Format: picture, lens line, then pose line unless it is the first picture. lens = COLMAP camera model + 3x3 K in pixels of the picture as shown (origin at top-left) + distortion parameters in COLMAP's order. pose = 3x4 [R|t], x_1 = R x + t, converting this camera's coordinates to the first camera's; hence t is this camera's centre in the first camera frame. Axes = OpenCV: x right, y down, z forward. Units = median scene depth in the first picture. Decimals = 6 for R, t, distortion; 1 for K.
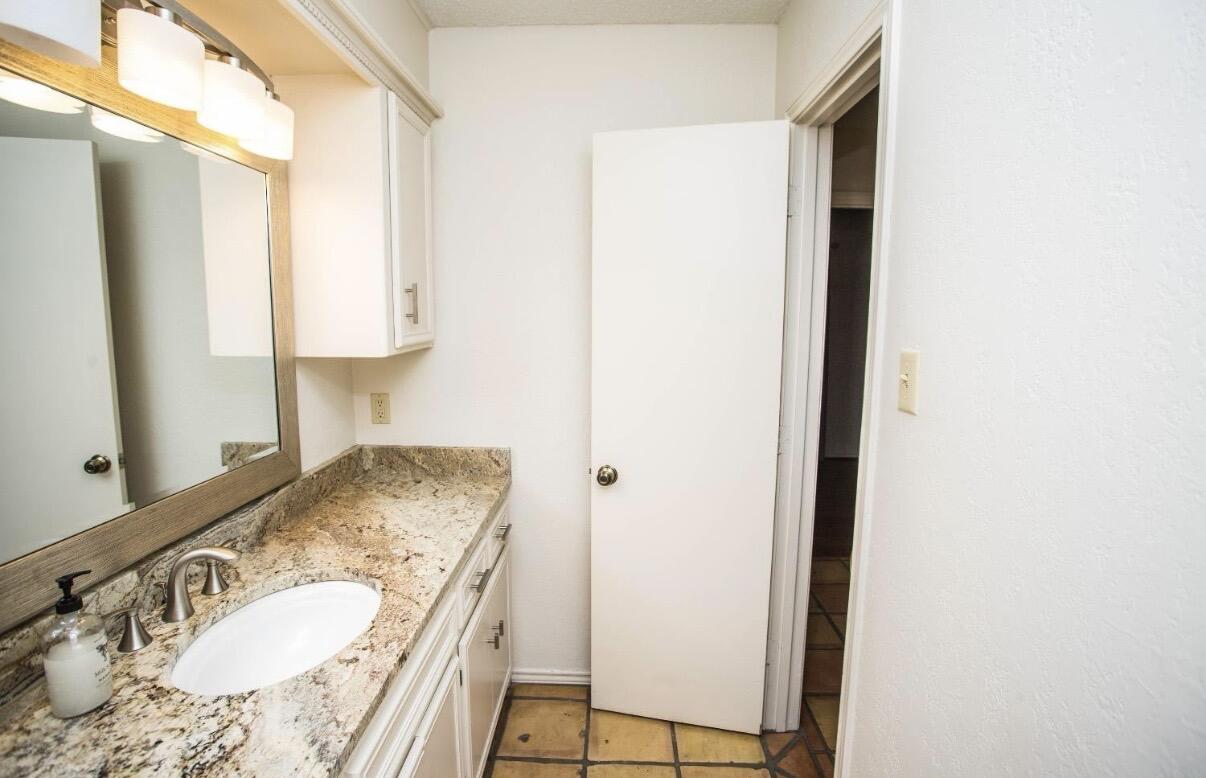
lens RADIAL K [[610.9, 0, 600.8], [0, 610.9, 387.4], [0, 0, 1]] dist [-0.001945, -0.000361]
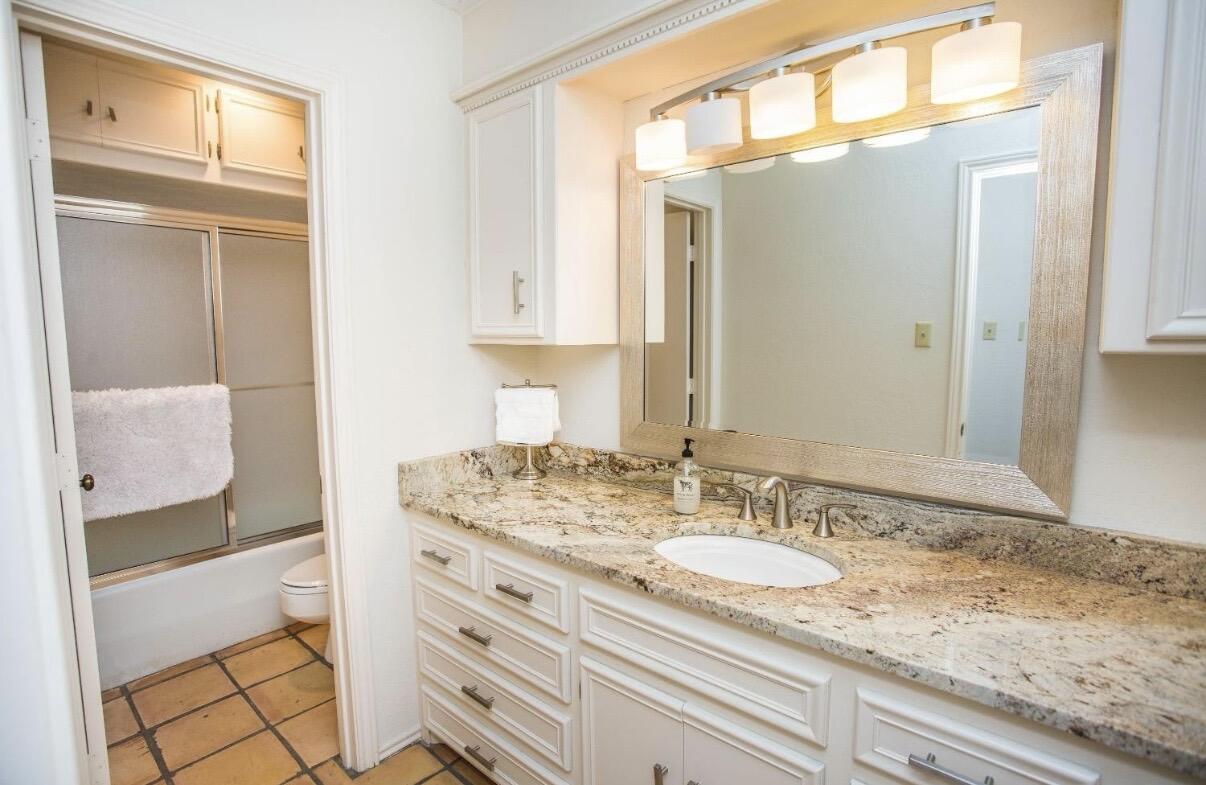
lens RADIAL K [[604.3, 0, 602.4], [0, 604.3, 388.6], [0, 0, 1]] dist [-0.026299, 0.000474]
pose [[-0.643275, 0.068384, -0.762575, 0.415320], [-0.096950, 0.980711, 0.169728, -0.077268], [0.759473, 0.183113, -0.624236, 1.154865]]
